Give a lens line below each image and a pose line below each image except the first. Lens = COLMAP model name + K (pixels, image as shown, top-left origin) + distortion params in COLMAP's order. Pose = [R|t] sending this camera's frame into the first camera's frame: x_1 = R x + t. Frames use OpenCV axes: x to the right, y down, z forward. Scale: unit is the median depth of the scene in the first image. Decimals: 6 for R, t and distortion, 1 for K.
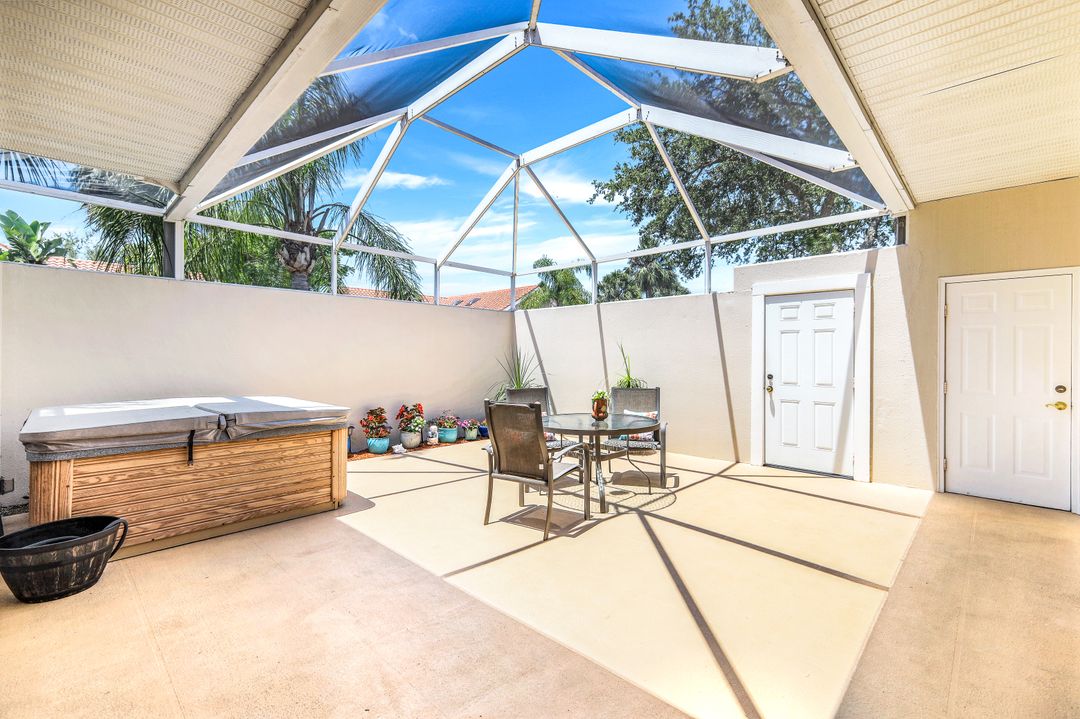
lens RADIAL K [[462.9, 0, 536.1], [0, 462.9, 351.3], [0, 0, 1]] dist [-0.001064, -0.000269]
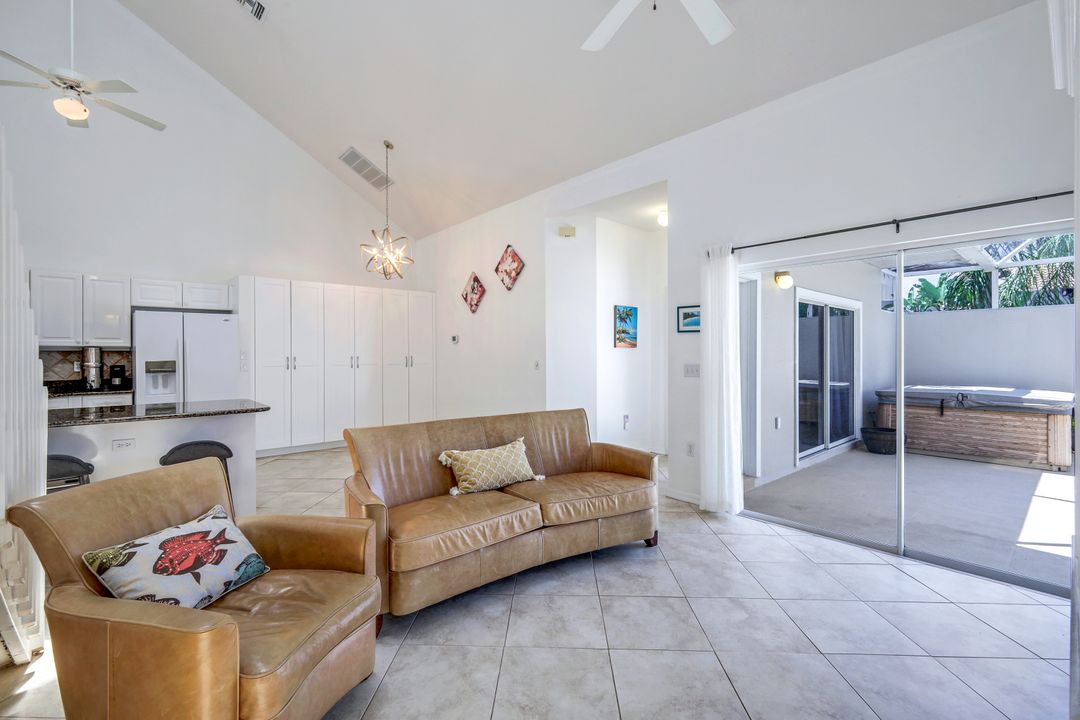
lens RADIAL K [[479.6, 0, 542.4], [0, 479.6, 351.0], [0, 0, 1]] dist [0.002692, 0.000060]
pose [[-0.074343, -0.011972, -0.997161, 1.166831], [0.012560, 0.999837, -0.012941, -0.023823], [0.997154, -0.013486, -0.074181, -0.443176]]
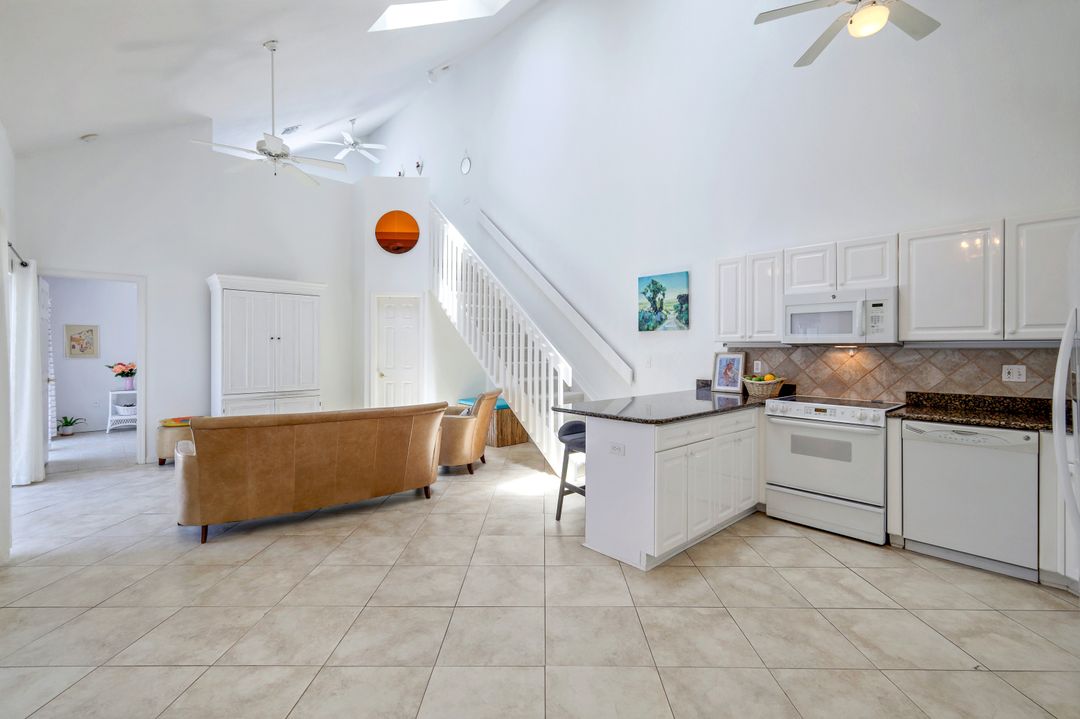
lens RADIAL K [[474.3, 0, 540.1], [0, 474.3, 347.7], [0, 0, 1]] dist [-0.000048, 0.000236]
pose [[0.049871, -0.003812, 0.998748, -0.505135], [-0.013991, 0.999892, 0.004515, -0.046729], [-0.998658, -0.014198, 0.049812, -1.030857]]
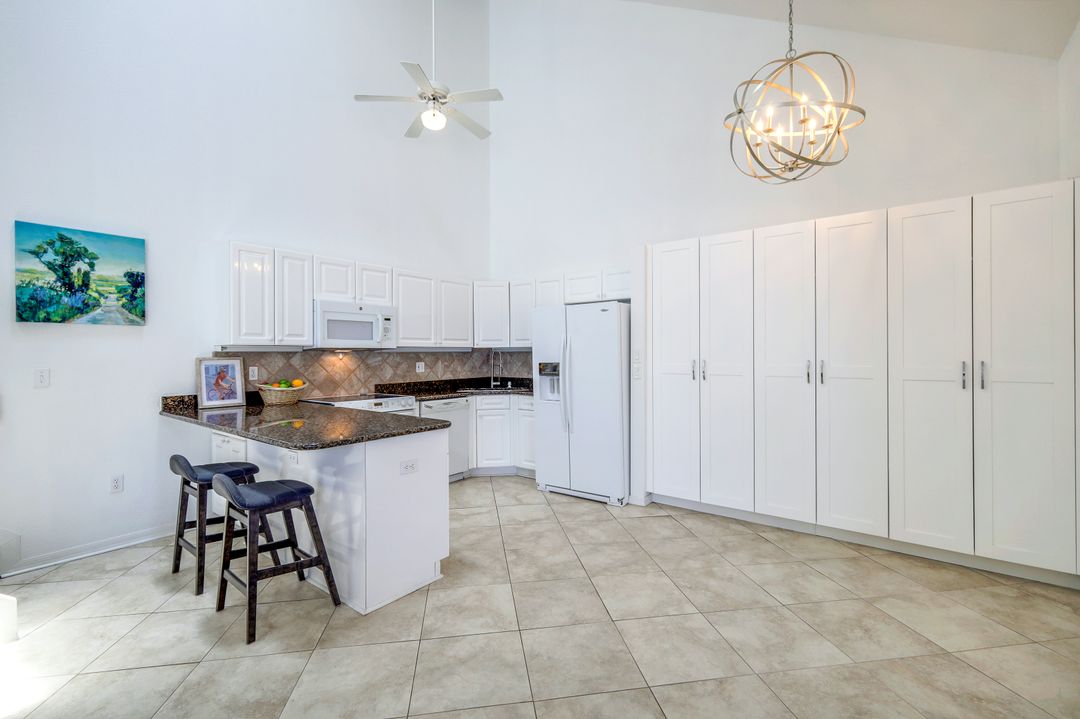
lens RADIAL K [[472.1, 0, 541.1], [0, 472.1, 354.6], [0, 0, 1]] dist [0.003080, -0.000212]
pose [[-0.993831, -0.002660, -0.110874, 0.132040], [-0.001860, 0.999972, -0.007315, -0.037375], [0.110891, -0.007064, -0.993808, -0.452260]]
